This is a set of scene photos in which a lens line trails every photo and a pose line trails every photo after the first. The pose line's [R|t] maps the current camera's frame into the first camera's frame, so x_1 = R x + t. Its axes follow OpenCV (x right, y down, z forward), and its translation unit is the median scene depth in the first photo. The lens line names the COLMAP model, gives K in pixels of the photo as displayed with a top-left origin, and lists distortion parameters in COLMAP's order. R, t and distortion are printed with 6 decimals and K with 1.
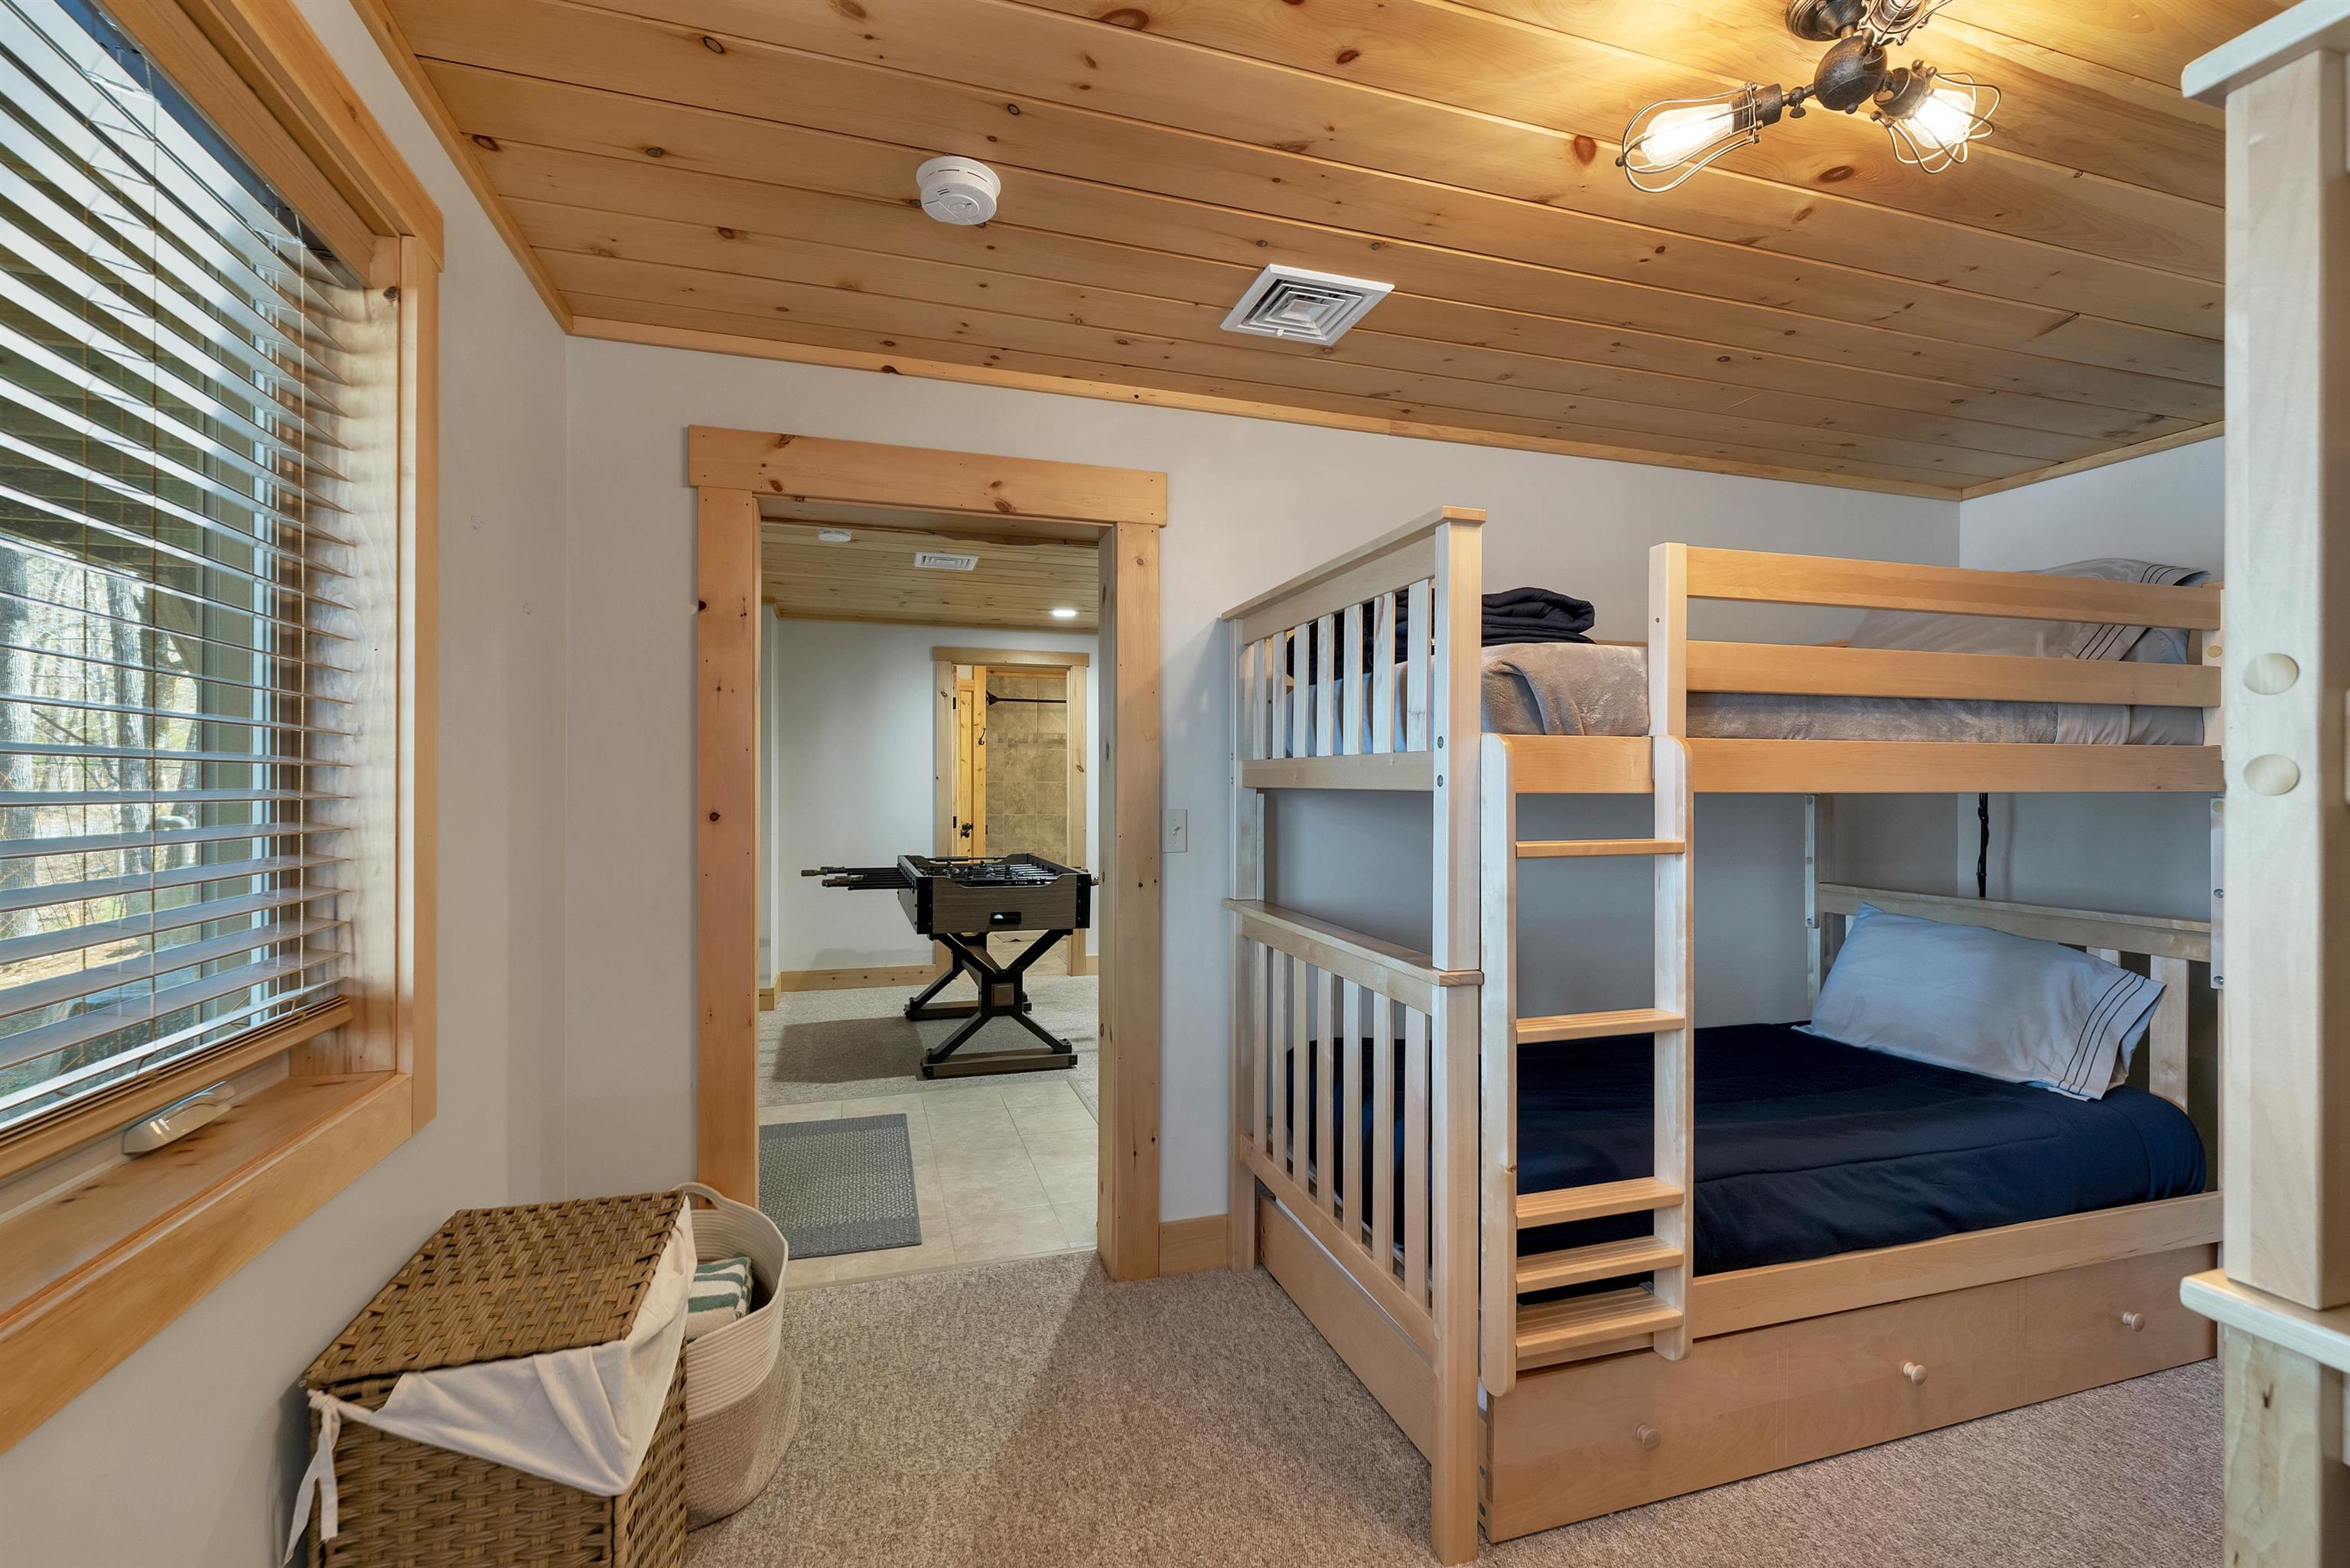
lens RADIAL K [[992.1, 0, 1169.3], [0, 992.1, 784.1], [0, 0, 1]] dist [-0.000786, 0.000426]
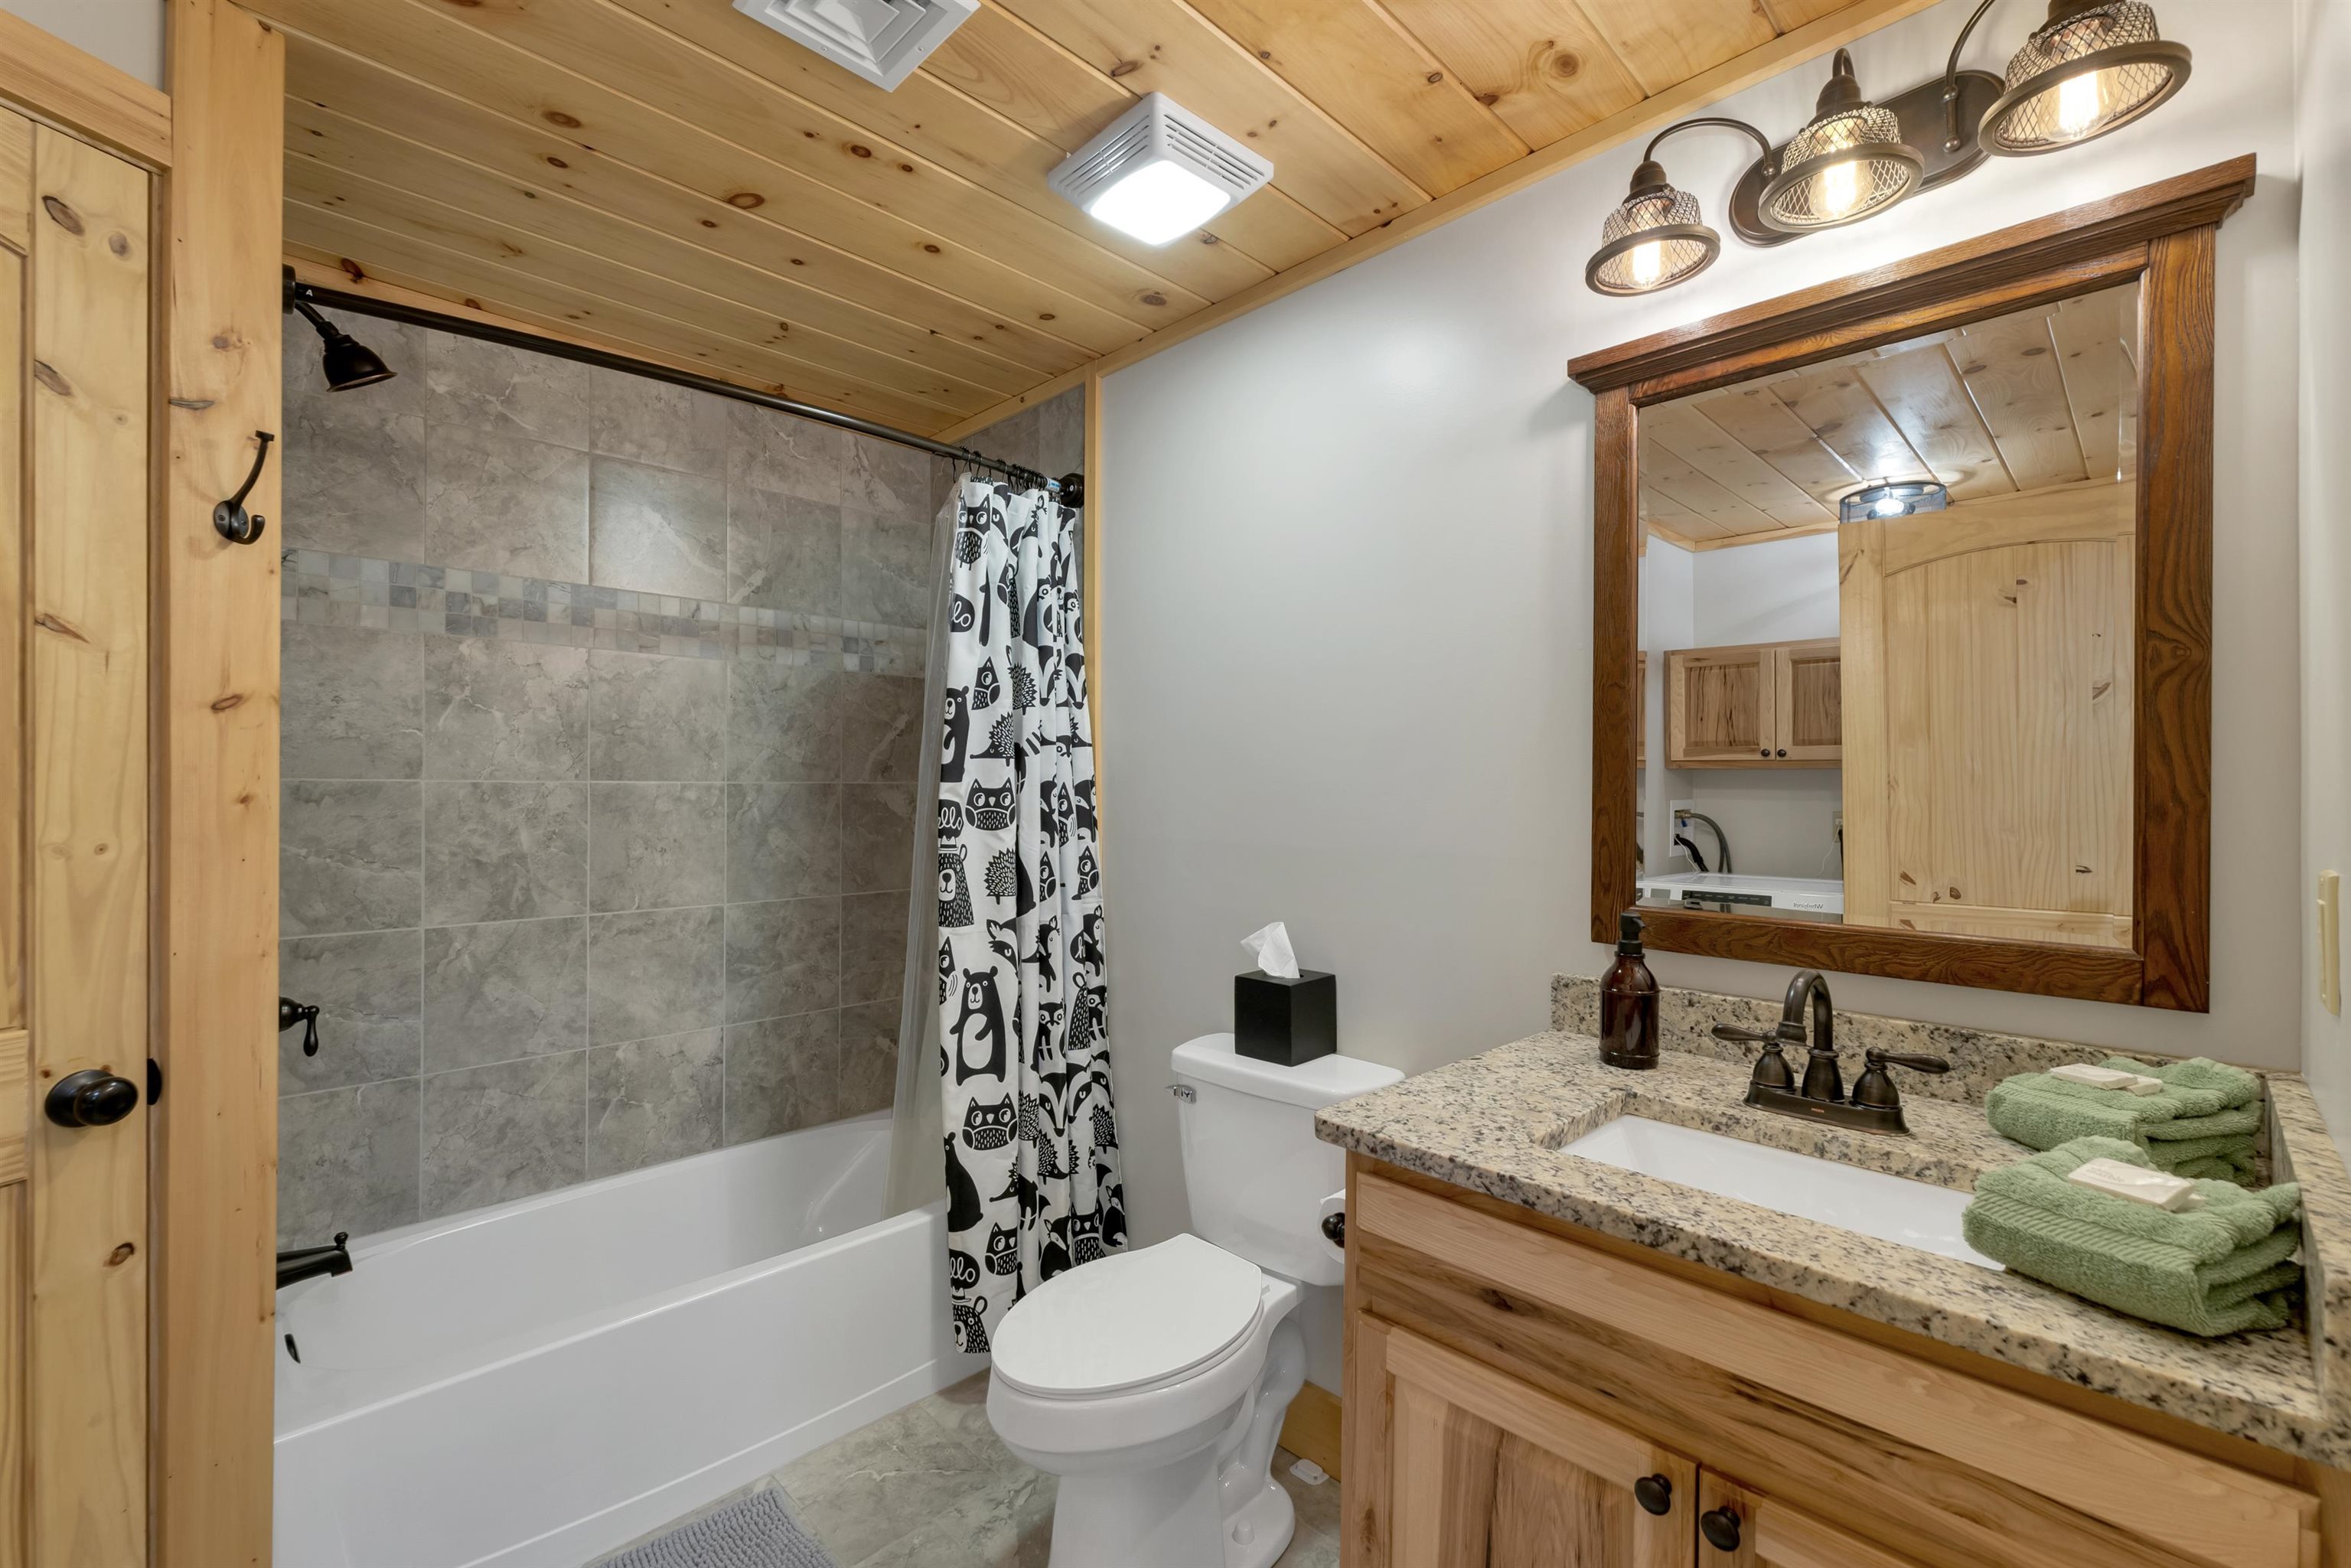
lens RADIAL K [[992.5, 0, 1177.9], [0, 992.5, 788.7], [0, 0, 1]] dist [-0.000786, 0.000426]
pose [[0.886035, -0.000372, 0.463618, -0.118527], [0.000907, 0.999999, -0.000930, -0.000498], [-0.463618, 0.001244, 0.886035, 0.716876]]
